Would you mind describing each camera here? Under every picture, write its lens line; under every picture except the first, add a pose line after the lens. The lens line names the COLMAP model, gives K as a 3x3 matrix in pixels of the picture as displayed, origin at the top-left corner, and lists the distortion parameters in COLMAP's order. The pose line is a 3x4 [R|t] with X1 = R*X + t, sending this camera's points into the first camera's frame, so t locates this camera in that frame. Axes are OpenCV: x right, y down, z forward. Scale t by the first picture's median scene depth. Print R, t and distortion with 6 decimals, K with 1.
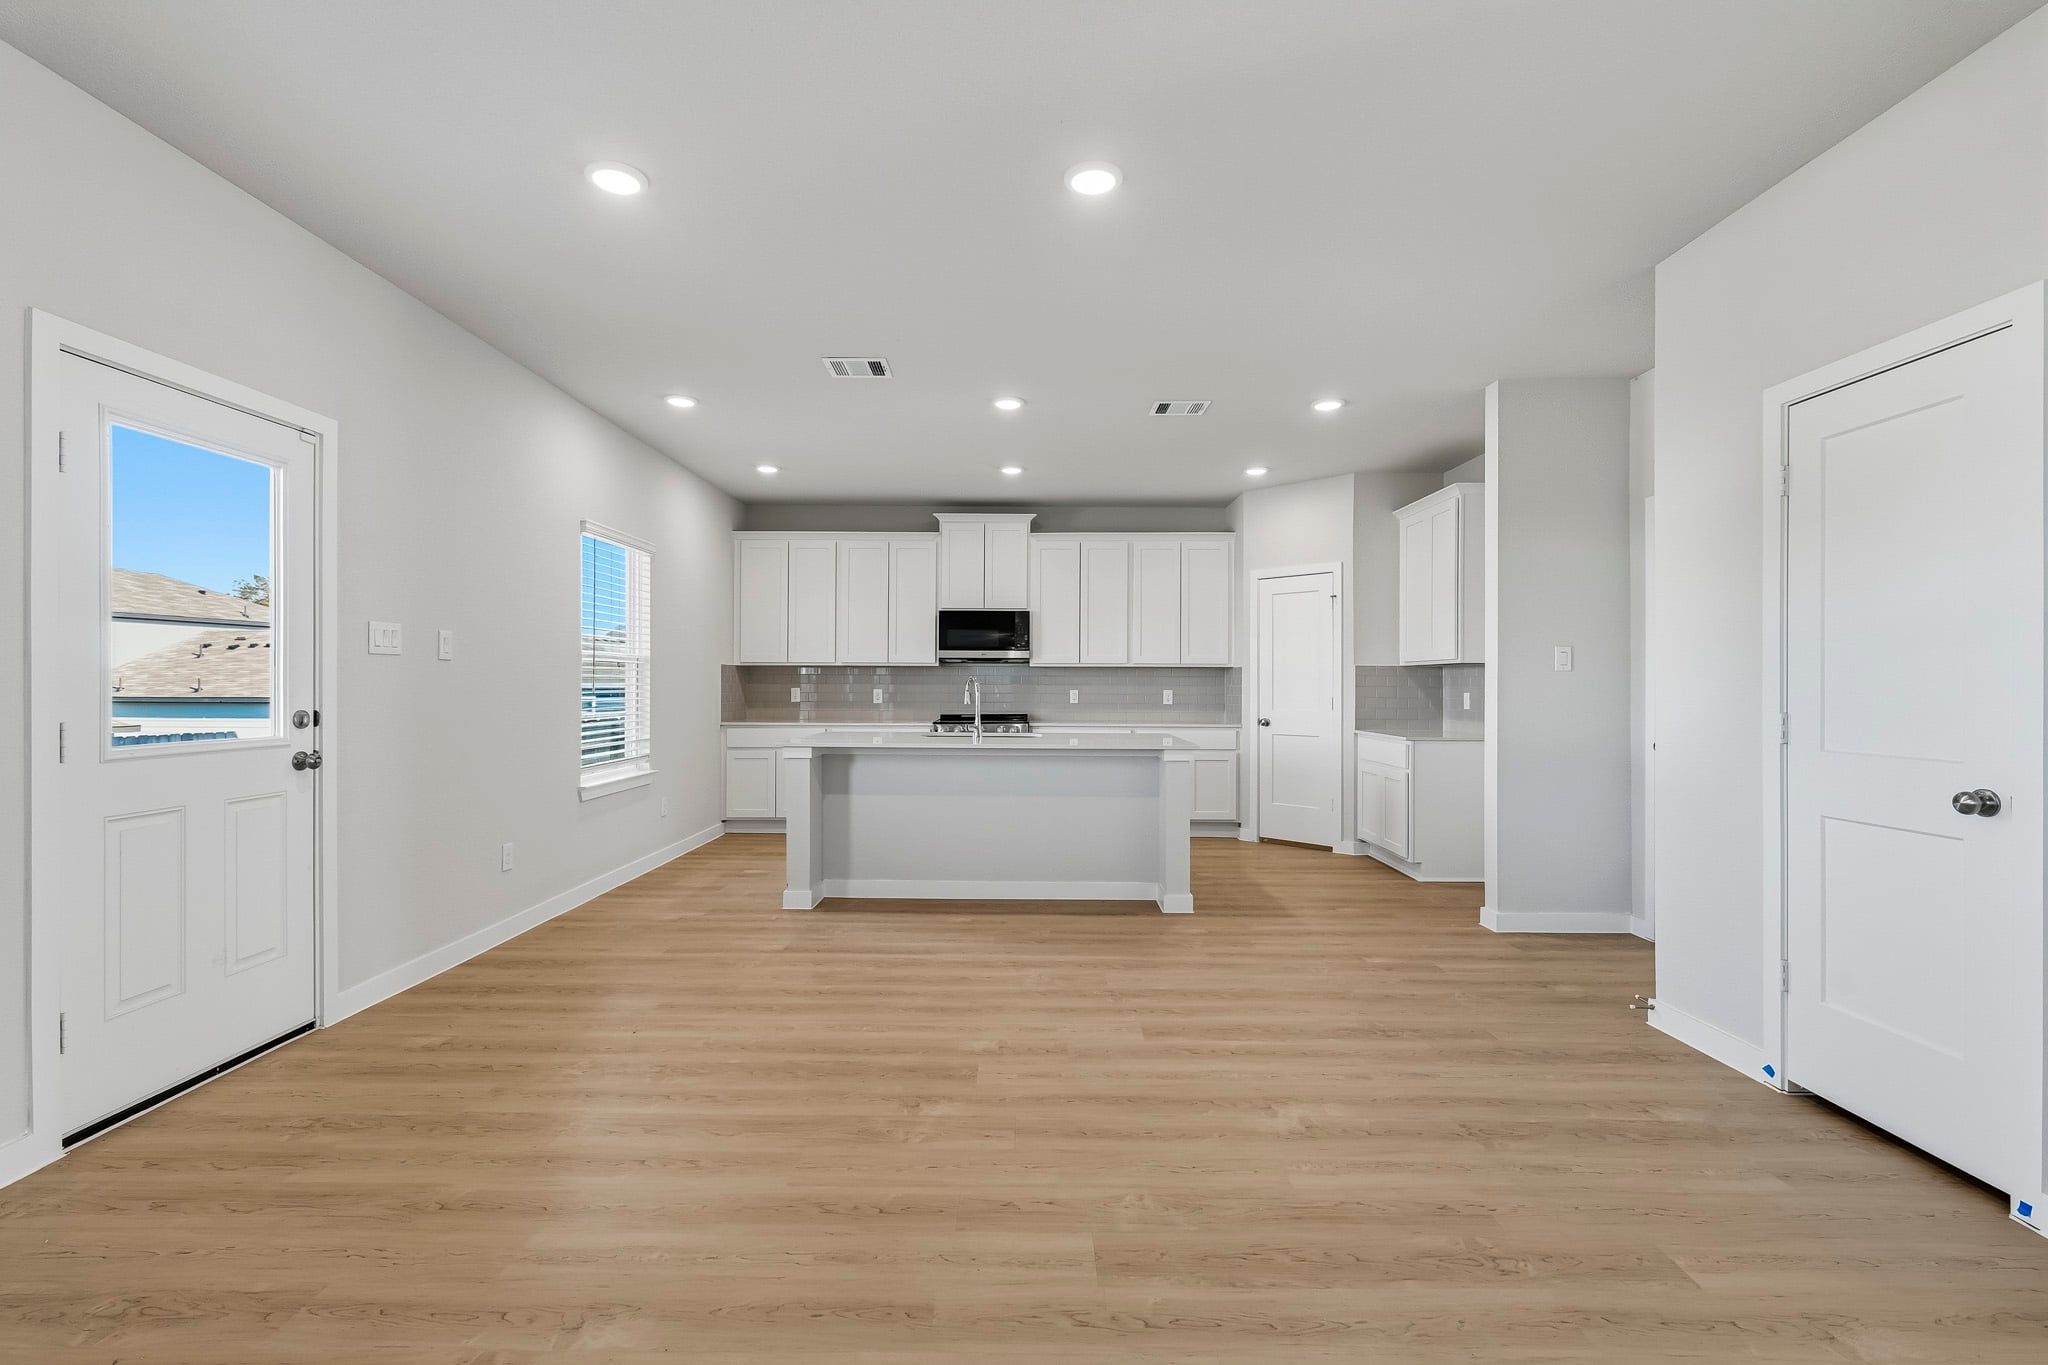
lens RADIAL K [[907.8, 0, 1019.7], [0, 907.8, 682.7], [0, 0, 1]] dist [0.001328, -0.000224]
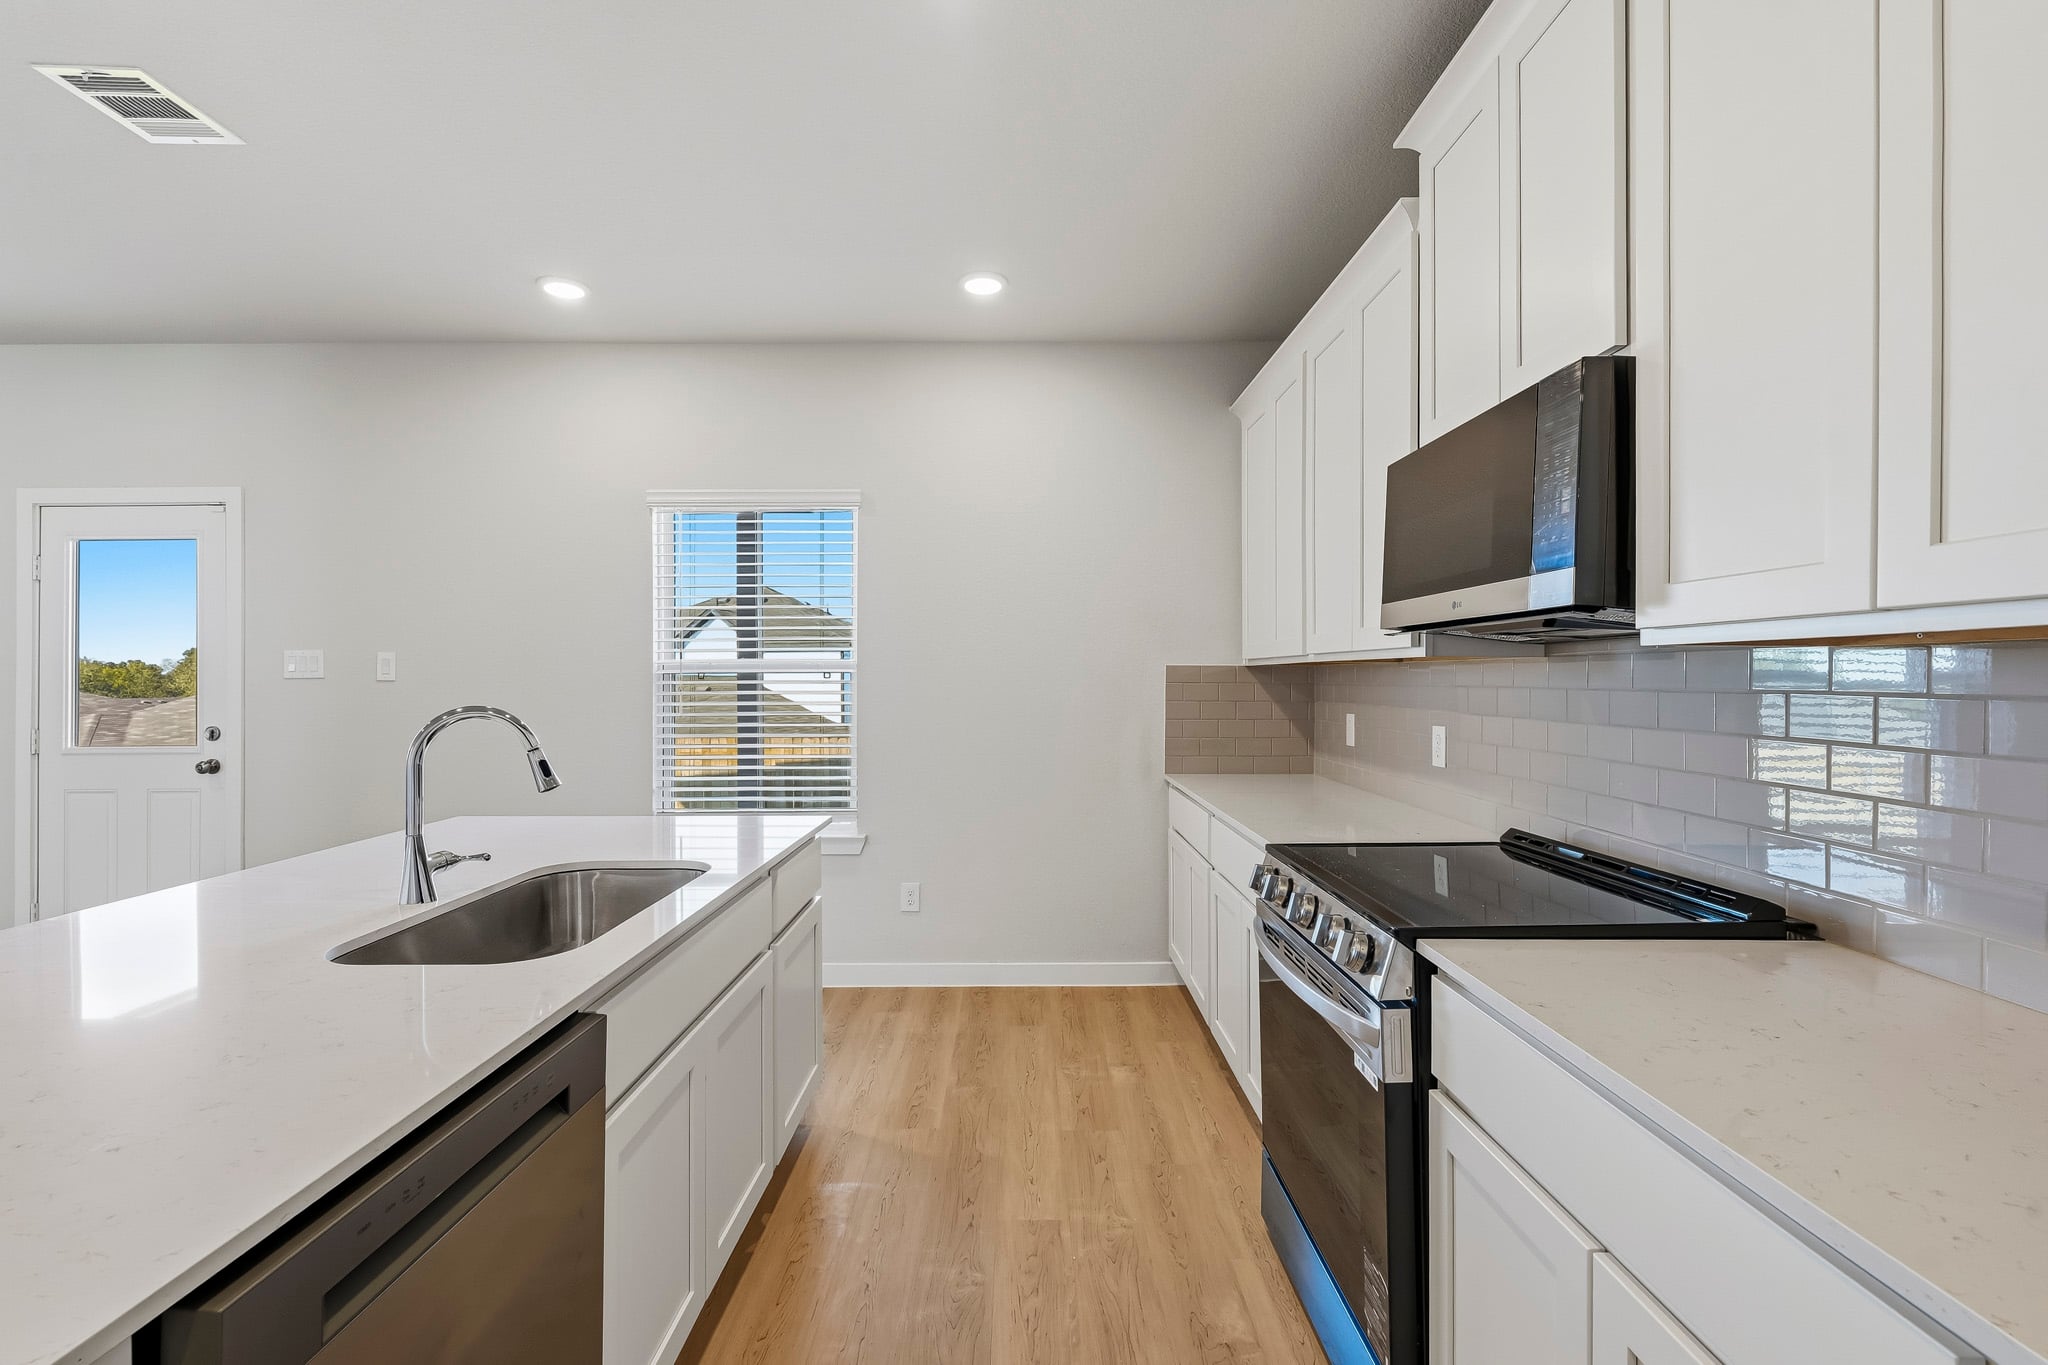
lens RADIAL K [[907.8, 0, 1018.7], [0, 907.8, 676.5], [0, 0, 1]] dist [0.001328, -0.000224]
pose [[0.003015, -0.003366, -0.999990, 0.455706], [0.005533, 0.999979, -0.003349, -0.027255], [0.999980, -0.005523, 0.003033, 2.012349]]
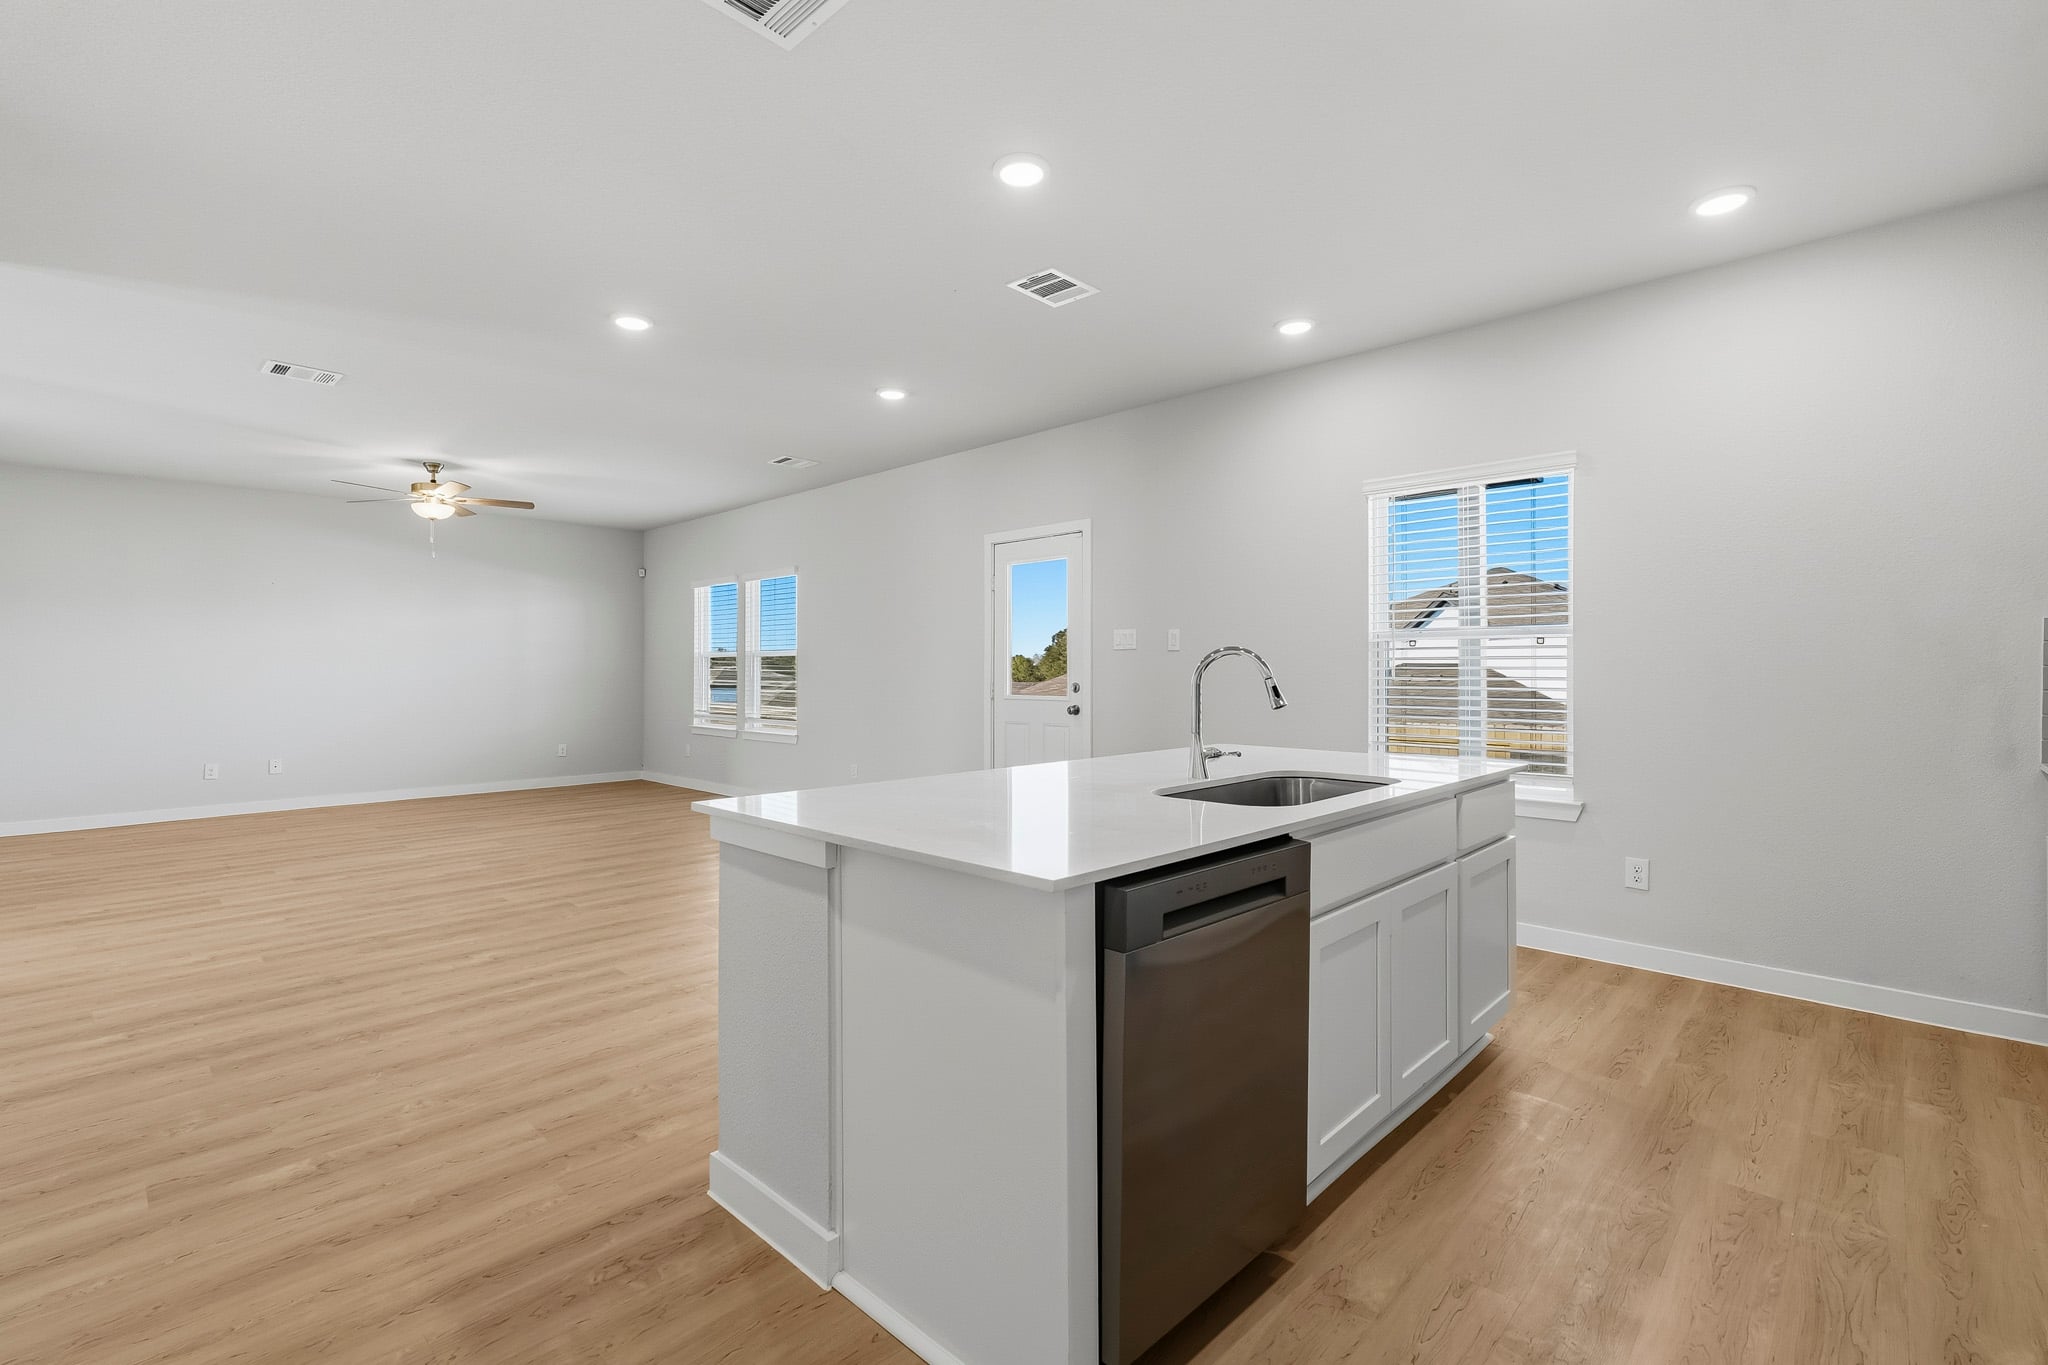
lens RADIAL K [[907.8, 0, 1034.2], [0, 907.8, 667.3], [0, 0, 1]] dist [0.001328, -0.000224]
pose [[-0.682371, -0.003153, -0.731000, 0.599743], [0.002059, 0.999978, -0.006235, 0.008843], [0.731004, -0.005759, -0.682349, 2.098350]]
